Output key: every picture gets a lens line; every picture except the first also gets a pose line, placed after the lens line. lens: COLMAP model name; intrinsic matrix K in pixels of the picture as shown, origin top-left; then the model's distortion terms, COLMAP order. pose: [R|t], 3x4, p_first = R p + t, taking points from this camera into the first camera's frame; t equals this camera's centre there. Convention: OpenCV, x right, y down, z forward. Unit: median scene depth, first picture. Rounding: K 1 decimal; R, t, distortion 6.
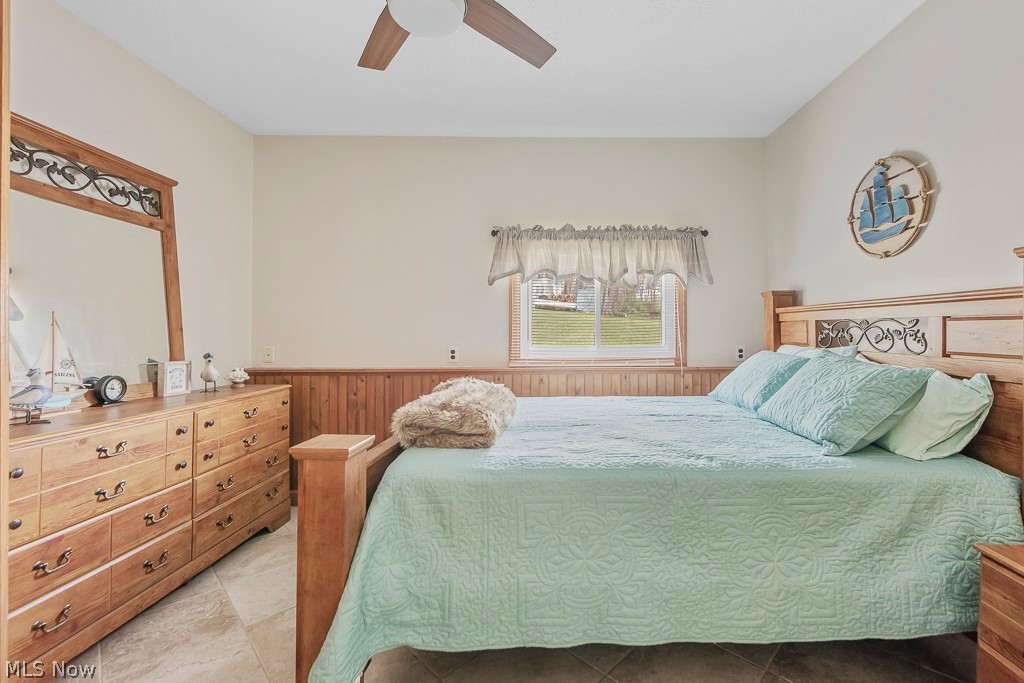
lens RADIAL K [[440.3, 0, 522.9], [0, 440.3, 328.7], [0, 0, 1]] dist [-0.002690, -0.000570]
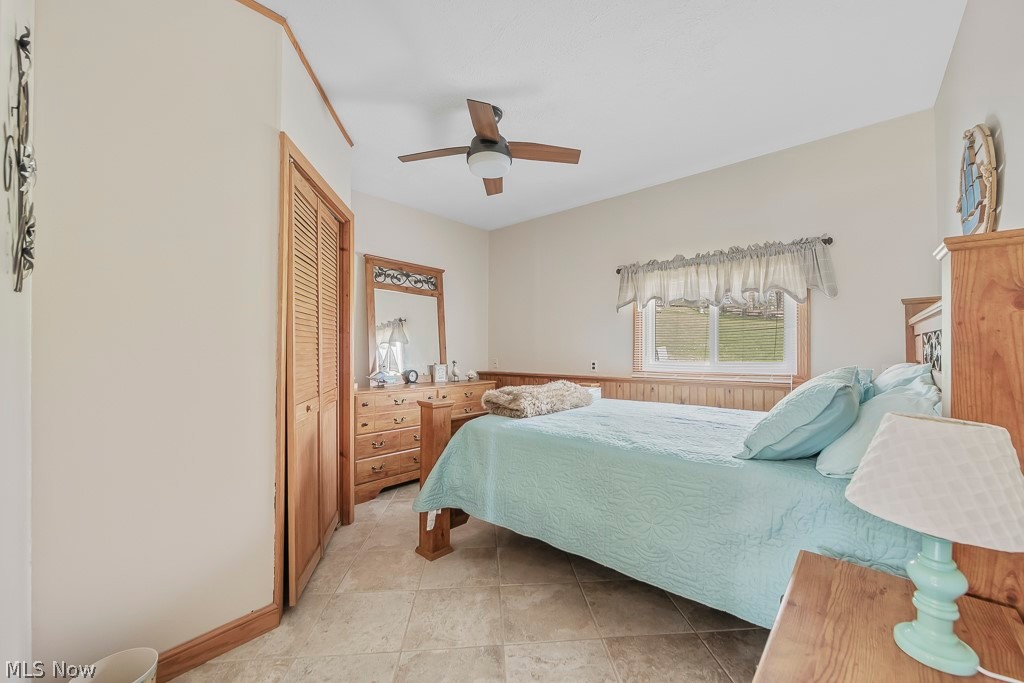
lens RADIAL K [[411.6, 0, 510.0], [0, 411.6, 346.7], [0, 0, 1]] dist [-0.002043, -0.000244]
pose [[0.730247, -0.006101, -0.683156, 0.655391], [0.006378, 0.999977, -0.002113, 0.002091], [0.683154, -0.002814, 0.730269, -0.108004]]
